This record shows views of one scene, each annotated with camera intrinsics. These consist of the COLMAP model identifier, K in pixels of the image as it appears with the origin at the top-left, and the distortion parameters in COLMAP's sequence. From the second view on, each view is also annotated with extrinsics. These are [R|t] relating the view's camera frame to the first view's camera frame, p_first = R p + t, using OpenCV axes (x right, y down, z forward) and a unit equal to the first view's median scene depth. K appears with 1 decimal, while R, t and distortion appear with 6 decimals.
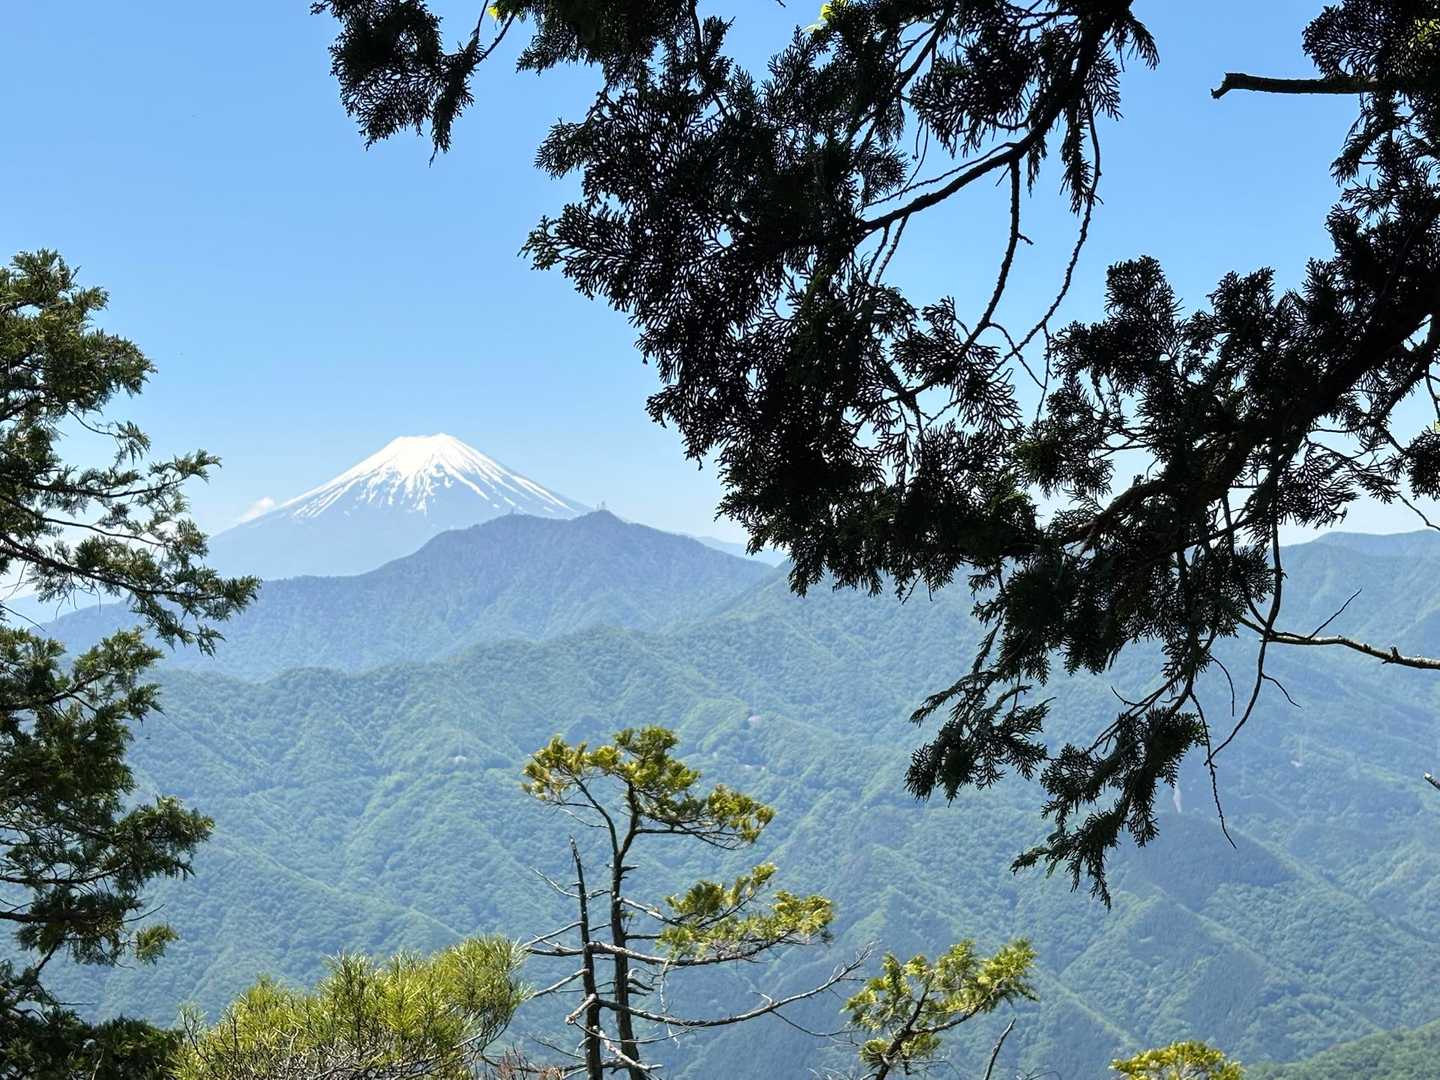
lens RADIAL K [[2501.5, 0, 720.0], [0, 2501.5, 540.0], [0, 0, 1]] dist [0.390679, -2.036982]
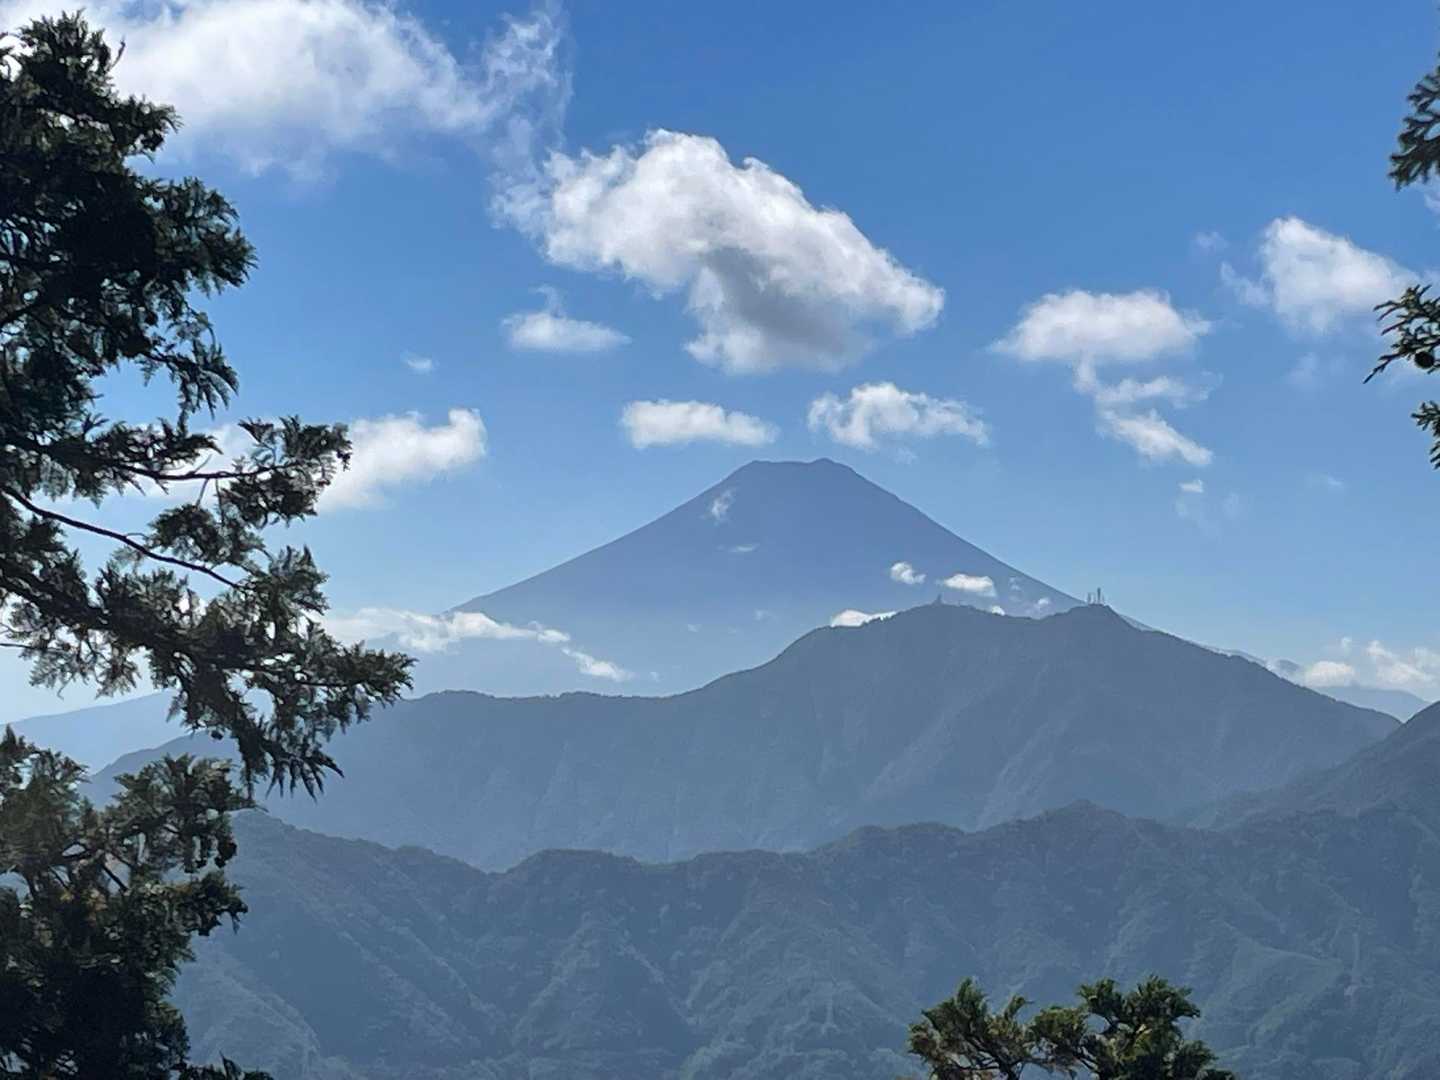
lens RADIAL K [[3765.1, 0, 720.0], [0, 3765.1, 540.0], [0, 0, 1]] dist [0.049310, 0.616050]
pose [[0.989138, 0.046414, -0.139469, -0.013667], [-0.051781, 0.998041, -0.035104, 0.008173], [0.137566, 0.041945, 0.989604, 0.147476]]
